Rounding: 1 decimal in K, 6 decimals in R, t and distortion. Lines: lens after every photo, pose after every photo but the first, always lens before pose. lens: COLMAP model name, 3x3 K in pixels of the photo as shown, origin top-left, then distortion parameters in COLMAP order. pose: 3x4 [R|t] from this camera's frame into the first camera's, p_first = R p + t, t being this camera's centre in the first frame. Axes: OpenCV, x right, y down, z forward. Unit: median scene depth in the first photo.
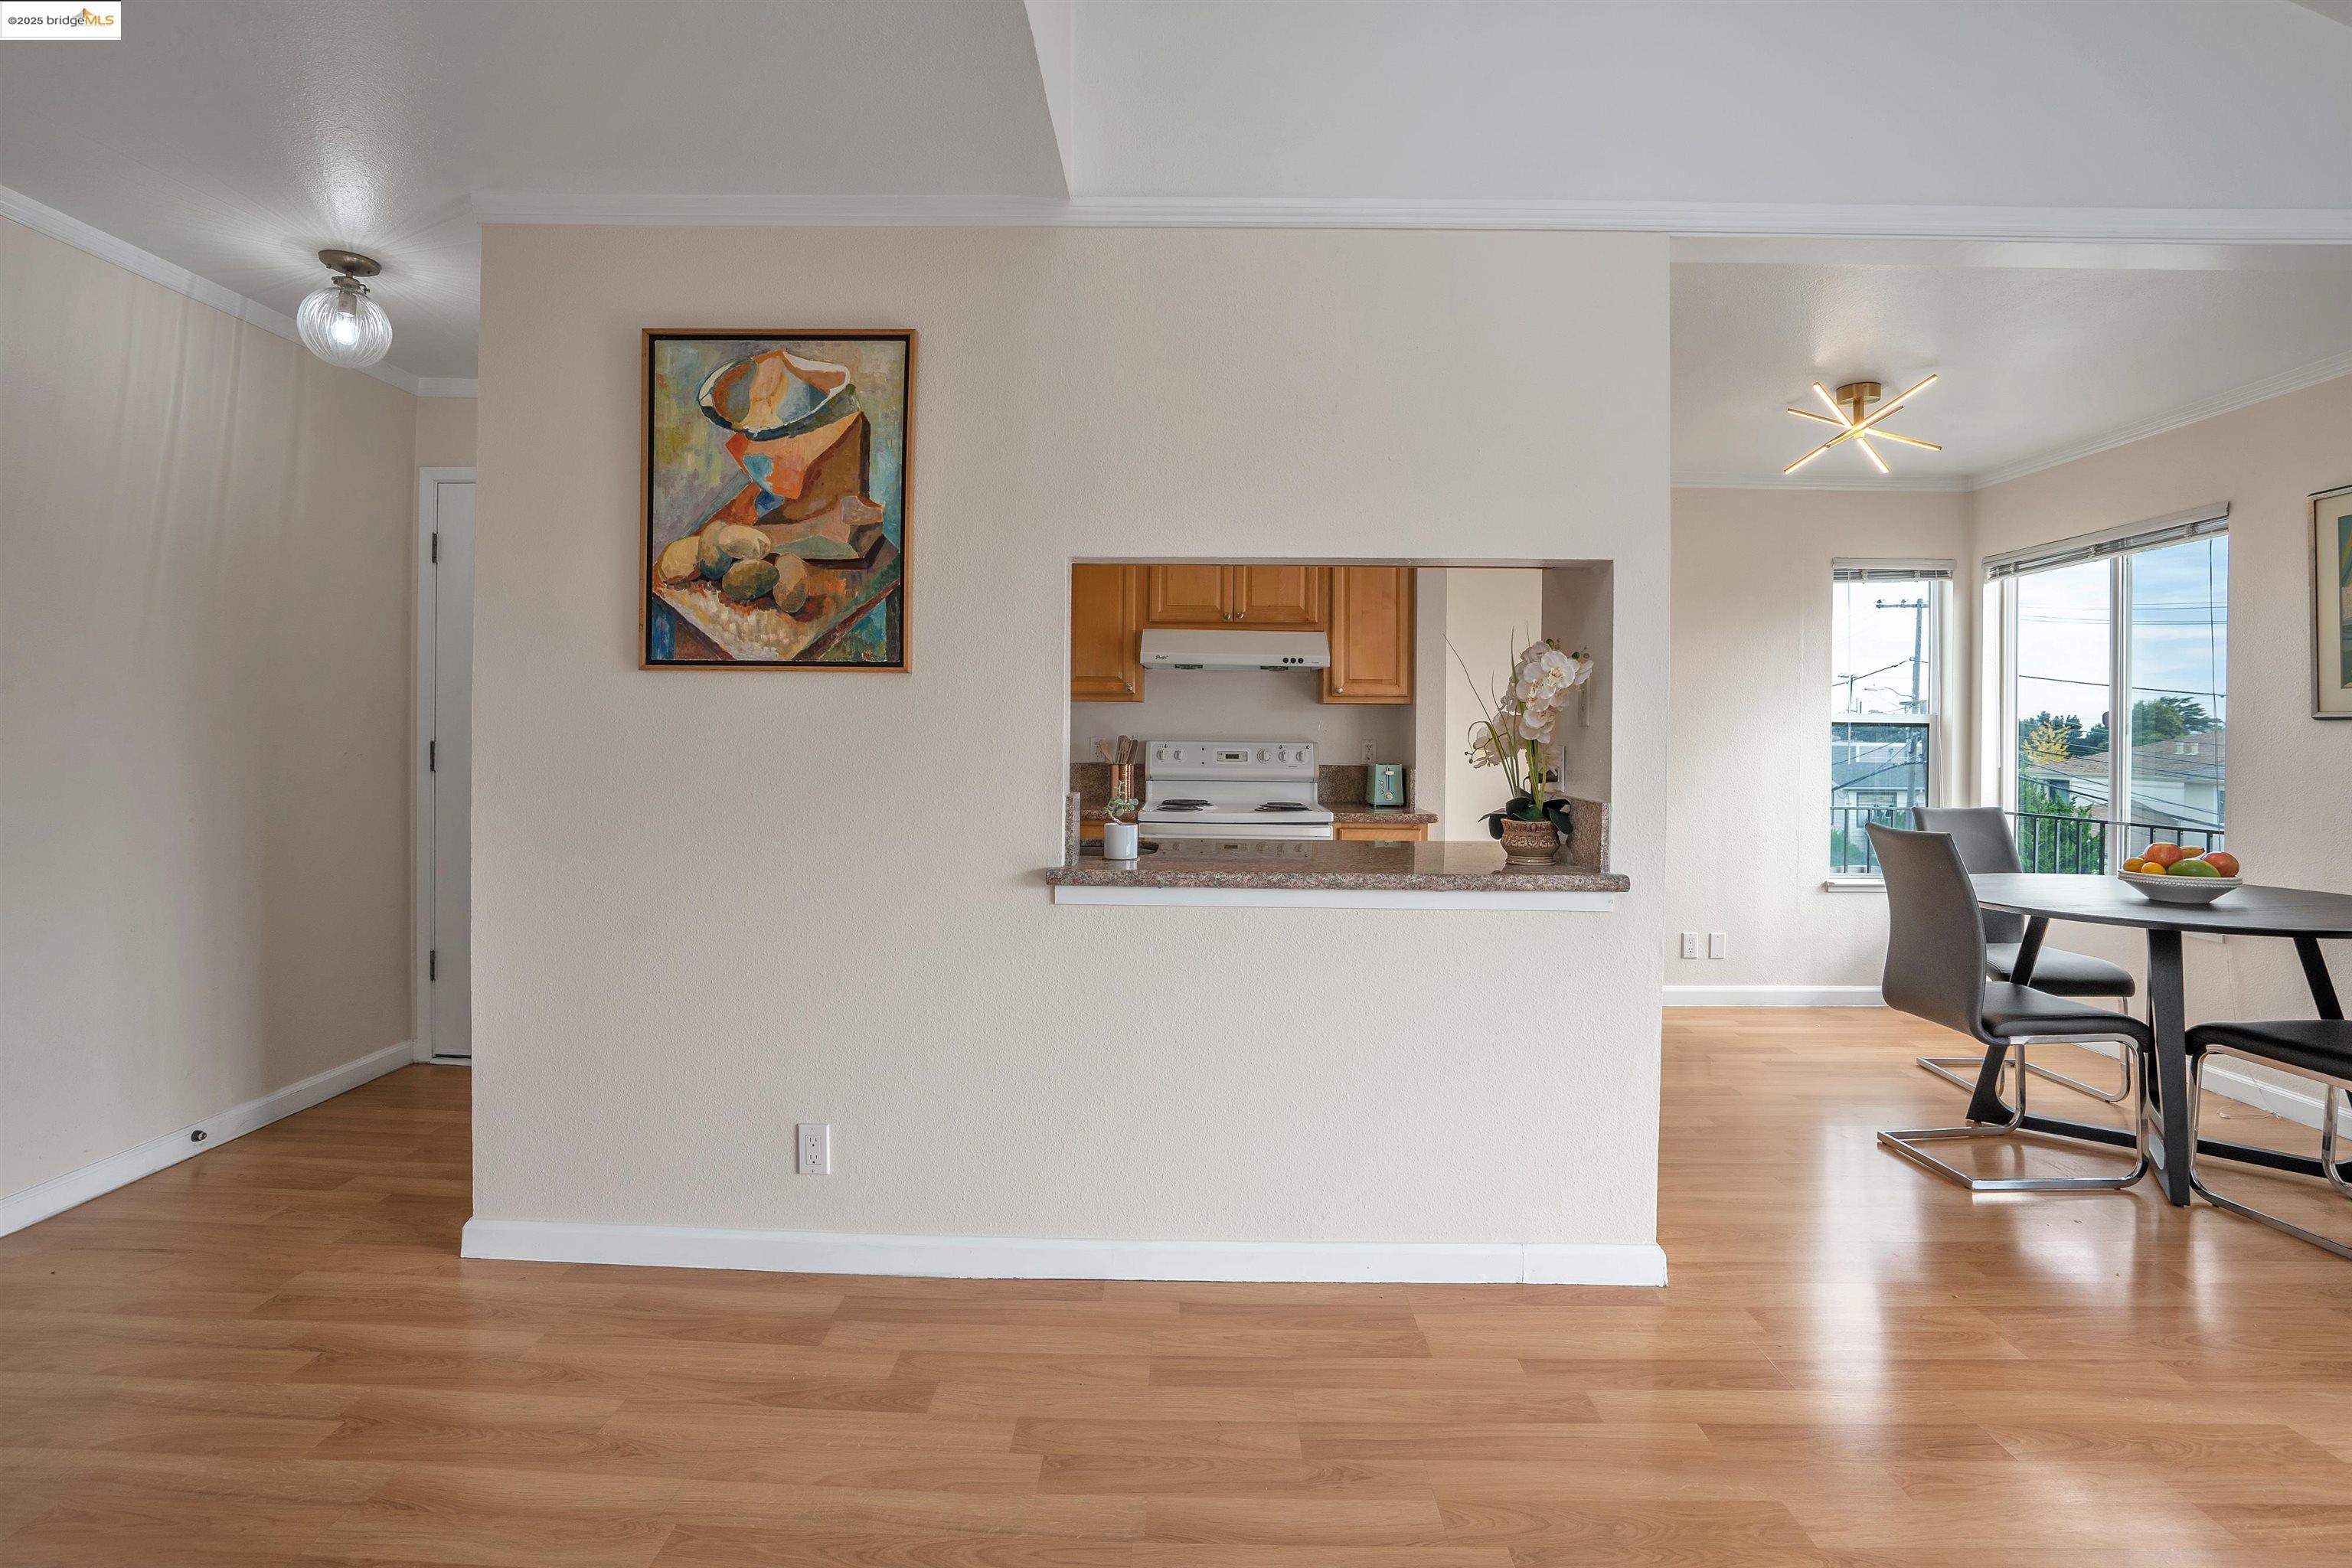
lens RADIAL K [[1089.5, 0, 1184.6], [0, 1089.5, 739.4], [0, 0, 1]] dist [-0.043364, 0.015608]
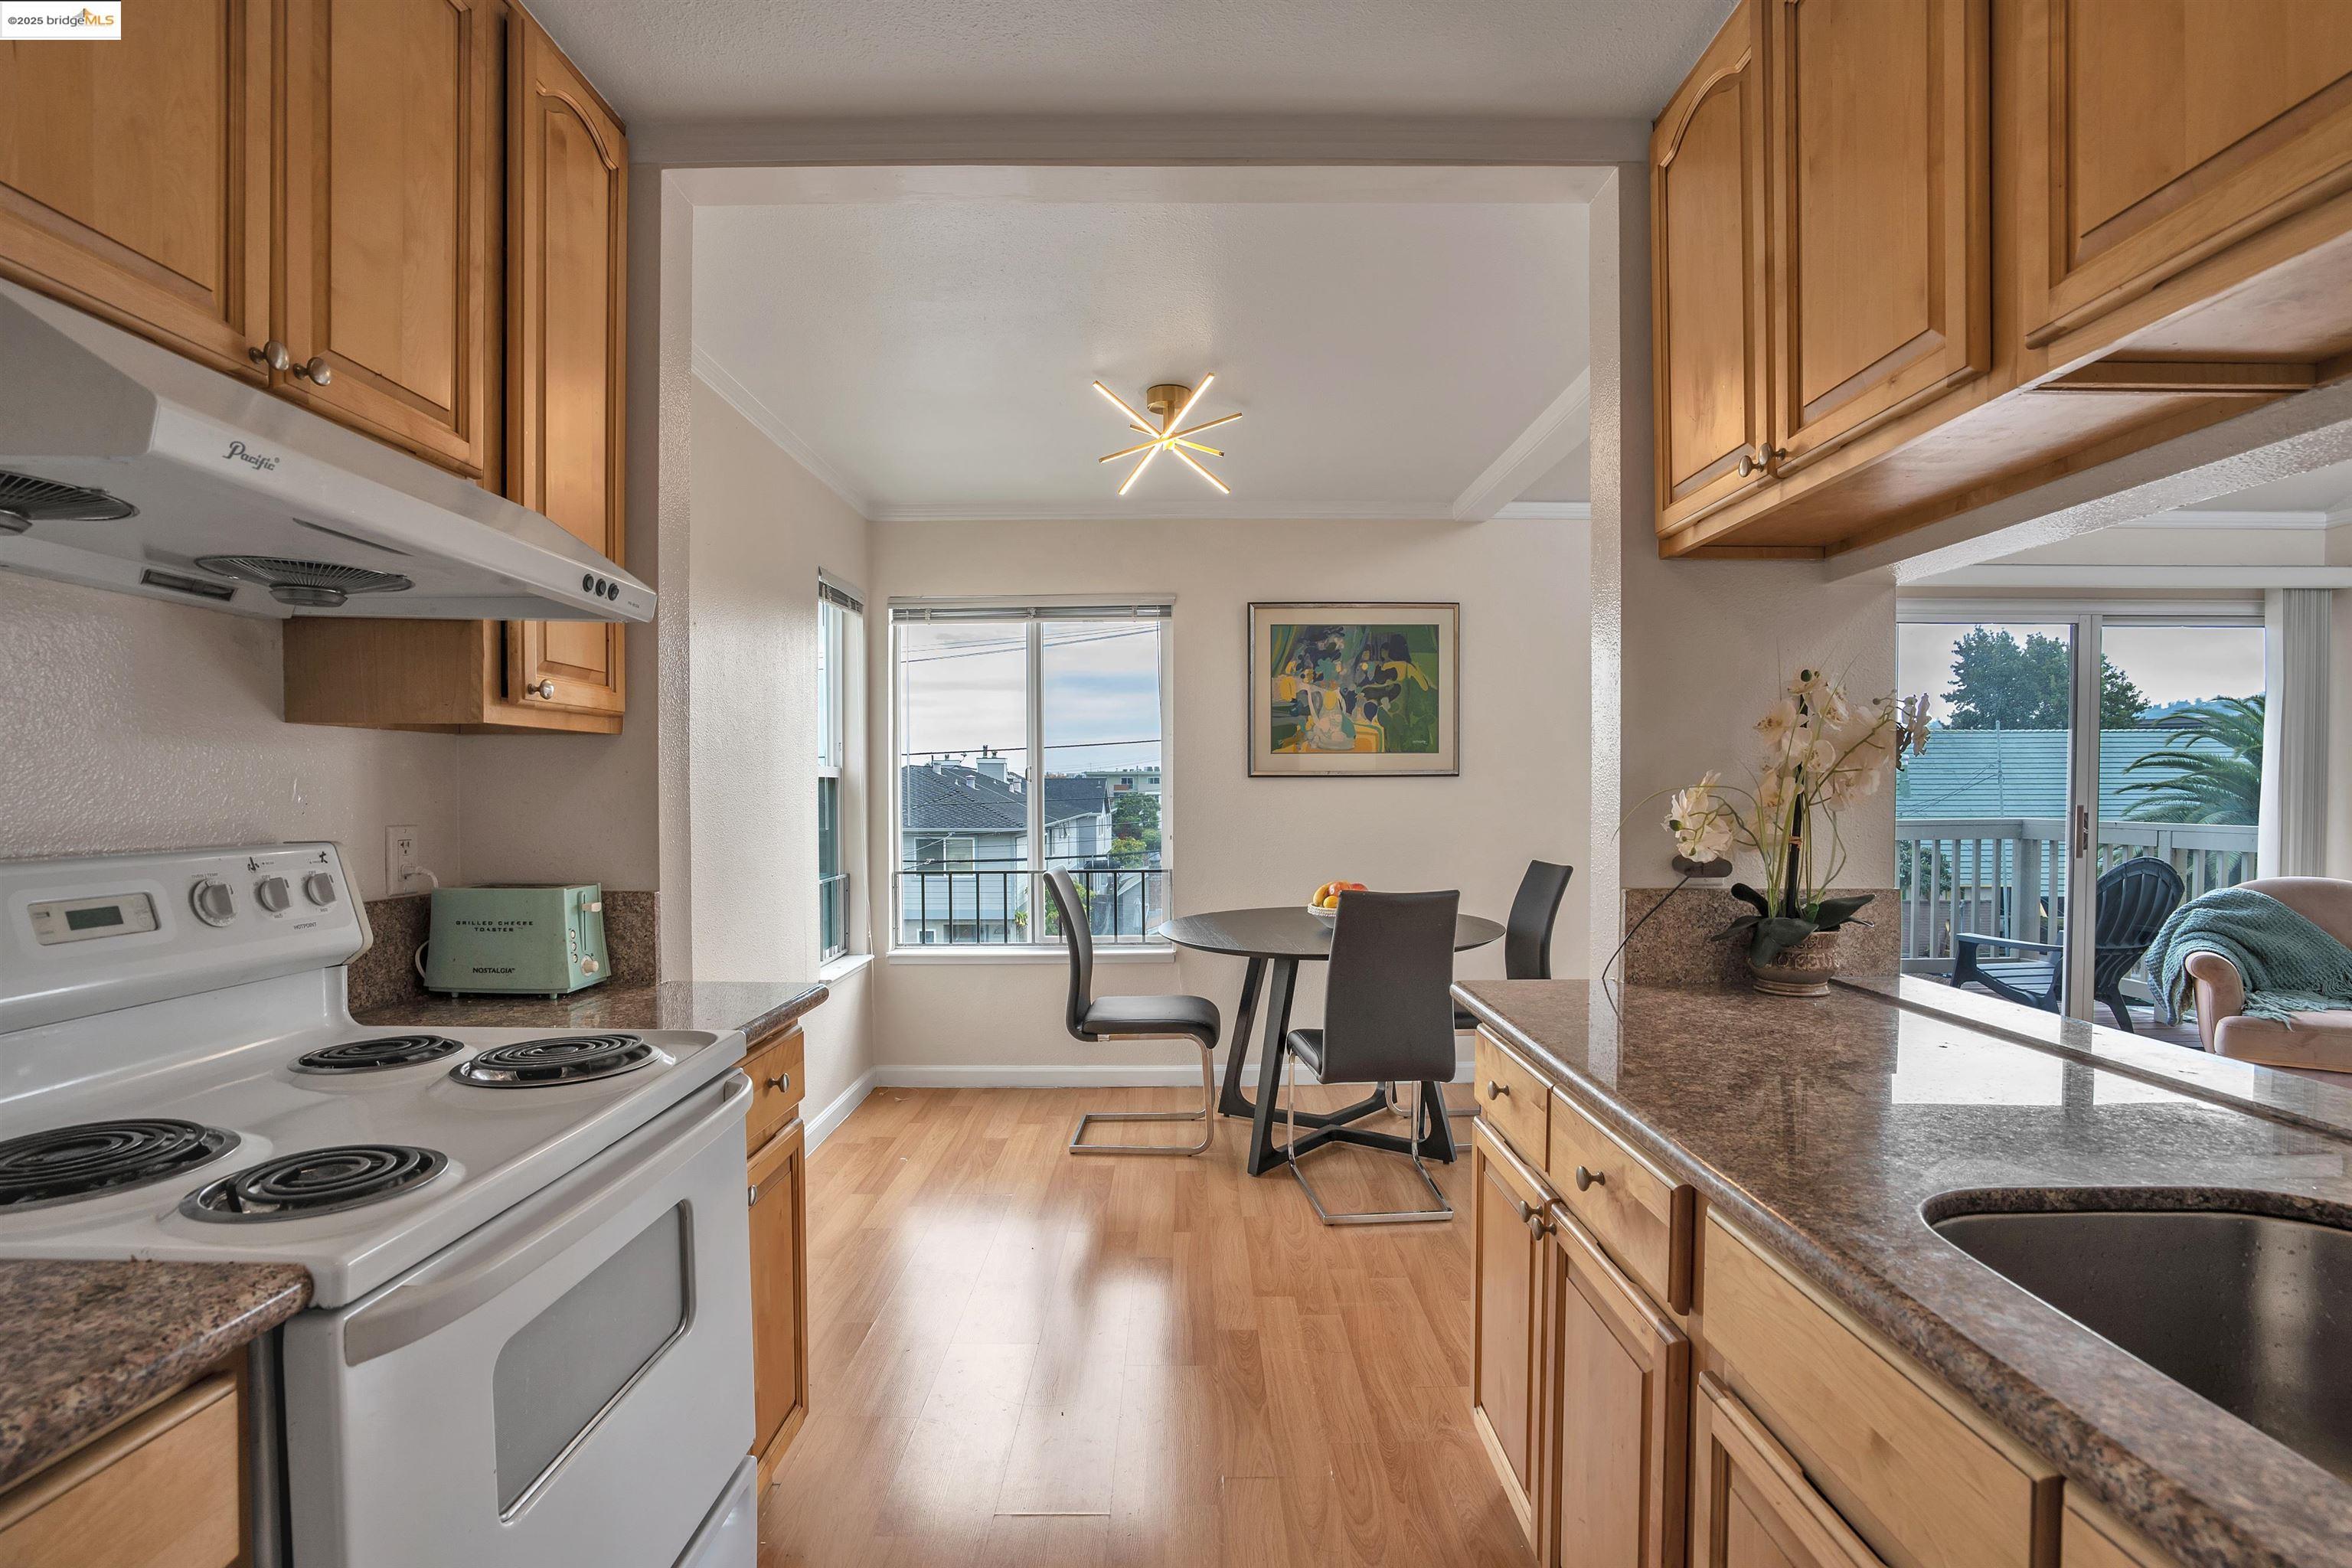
lens RADIAL K [[1089.5, 0, 1196.8], [0, 1089.5, 798.1], [0, 0, 1]] dist [-0.043364, 0.015608]
pose [[-0.029337, -0.018244, 0.999403, -0.309097], [0.007958, 0.999797, 0.018485, -0.020870], [-0.999538, 0.008496, -0.029185, 1.258444]]
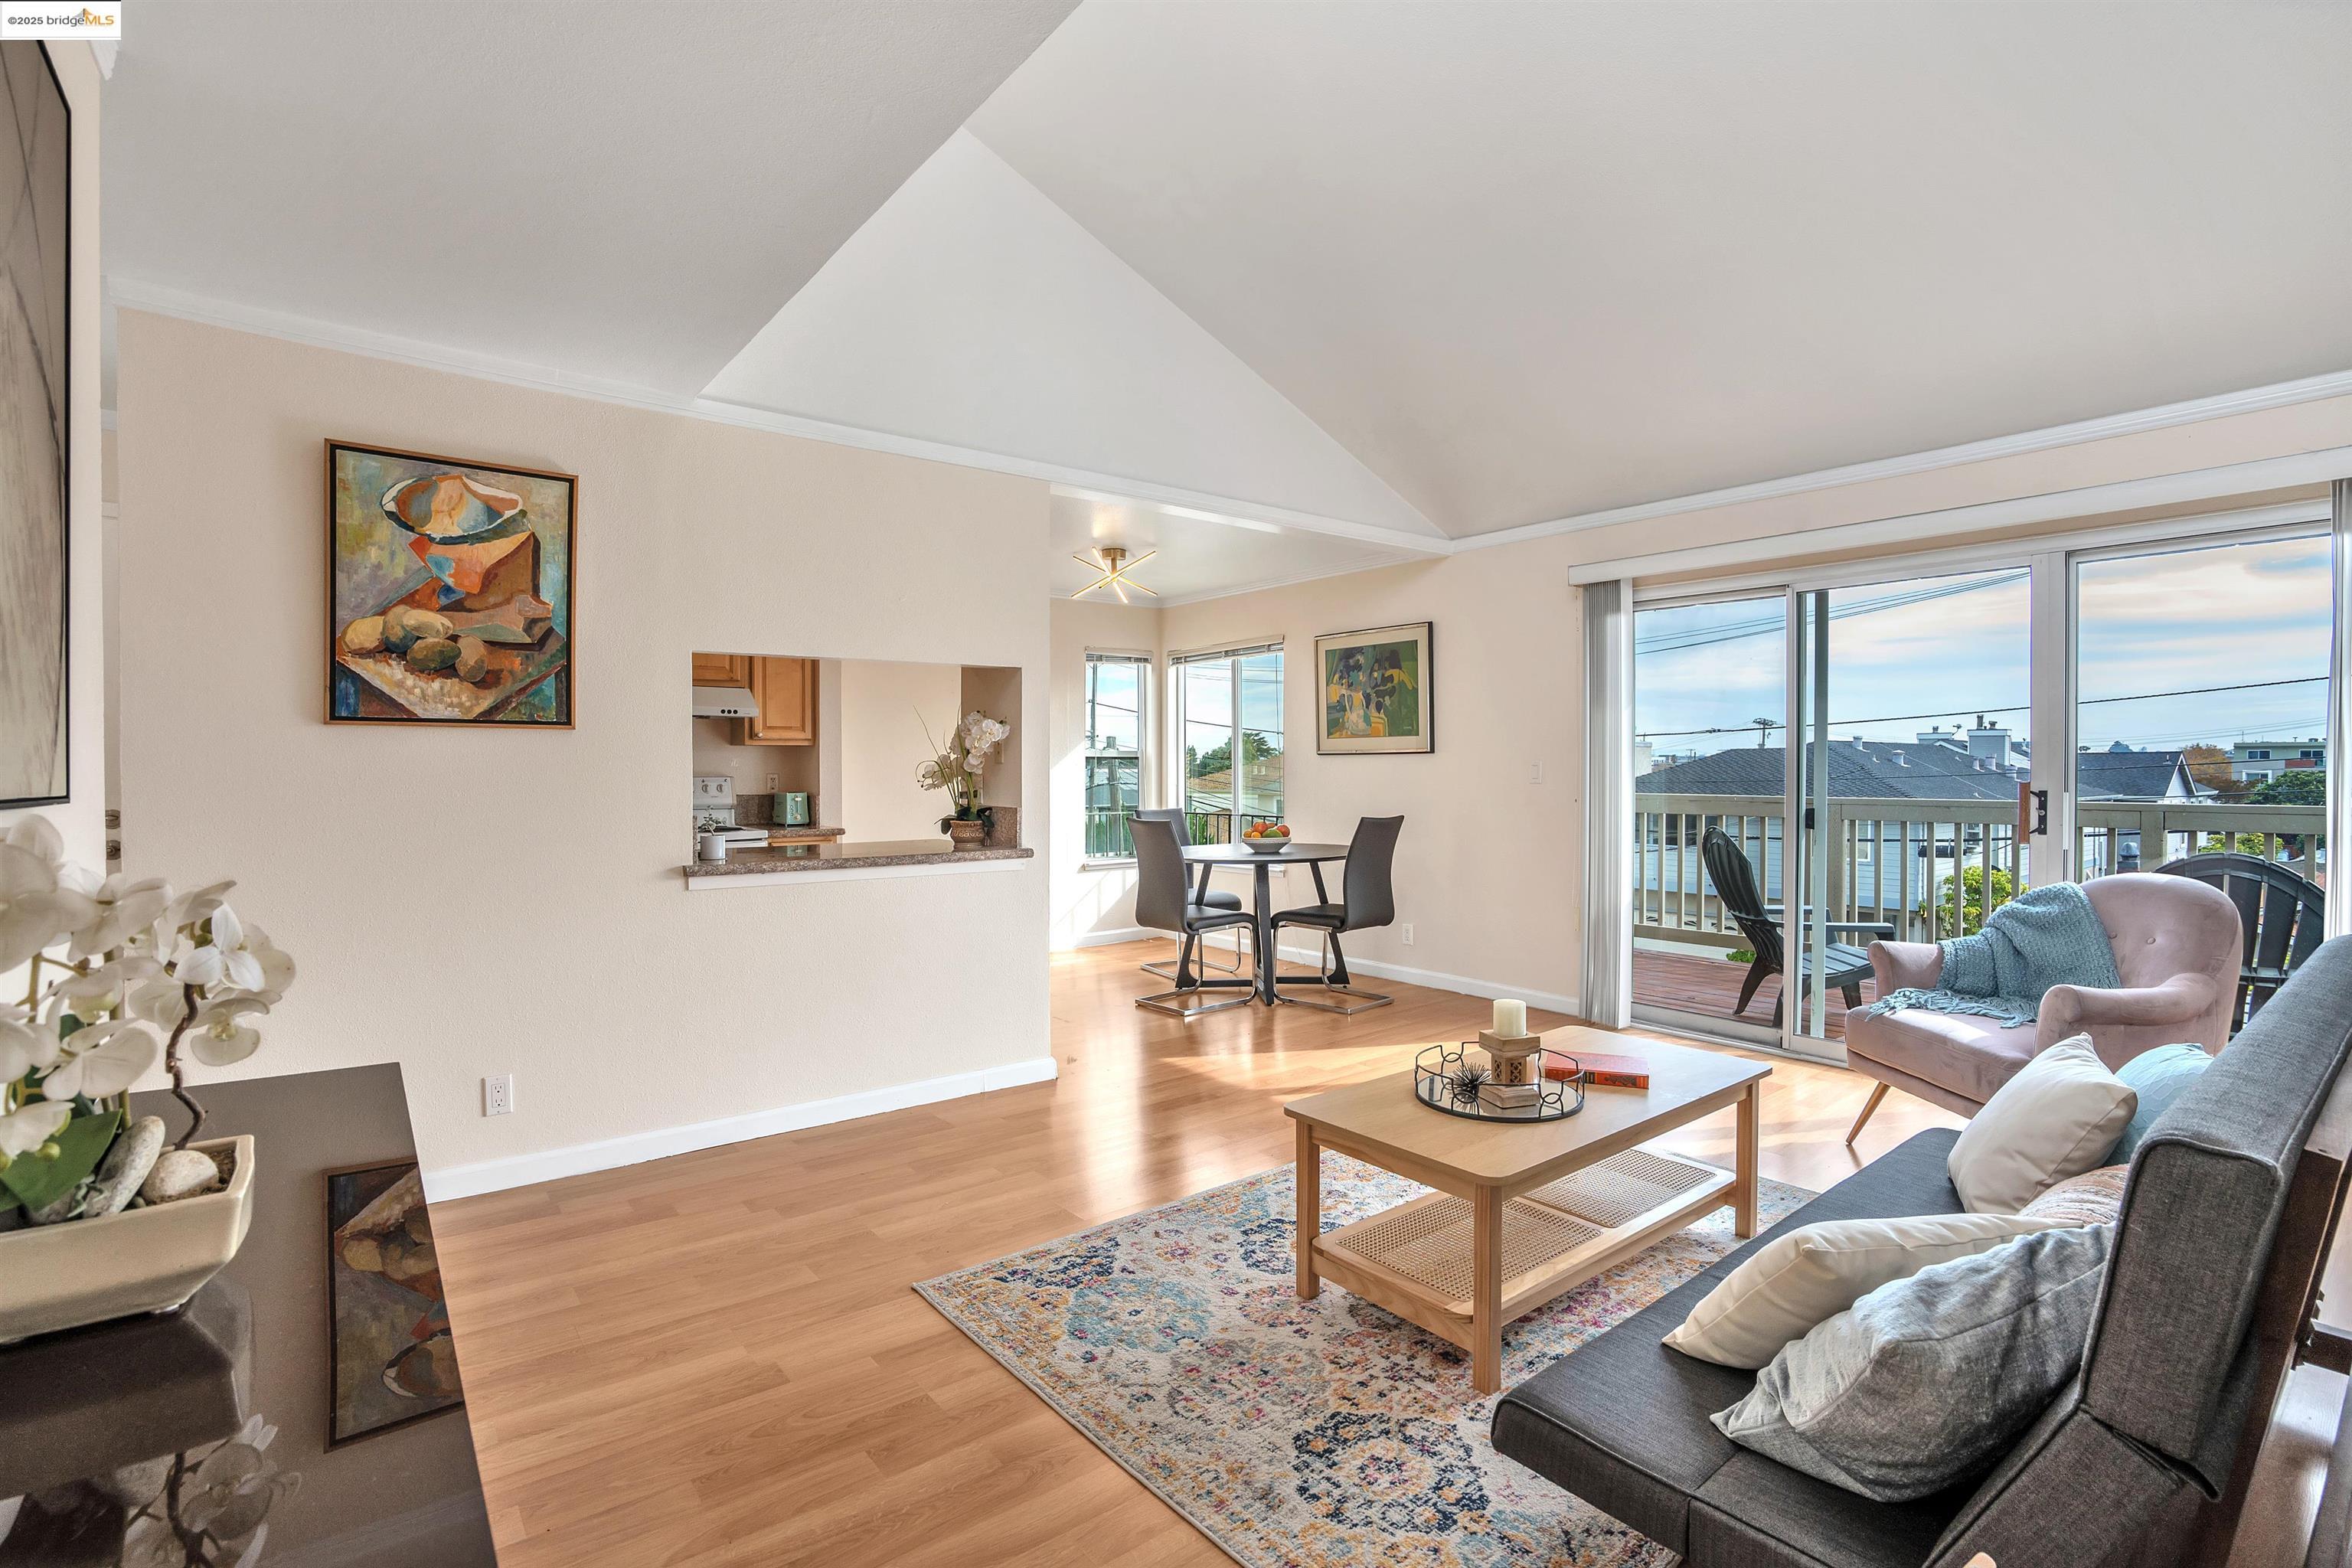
lens RADIAL K [[1089.5, 0, 1196.6], [0, 1089.5, 784.2], [0, 0, 1]] dist [-0.043364, 0.015608]
pose [[0.766268, -0.021563, 0.642159, -0.418706], [0.012702, 0.999750, 0.018413, -0.005770], [-0.642396, -0.005953, 0.766350, -0.423386]]
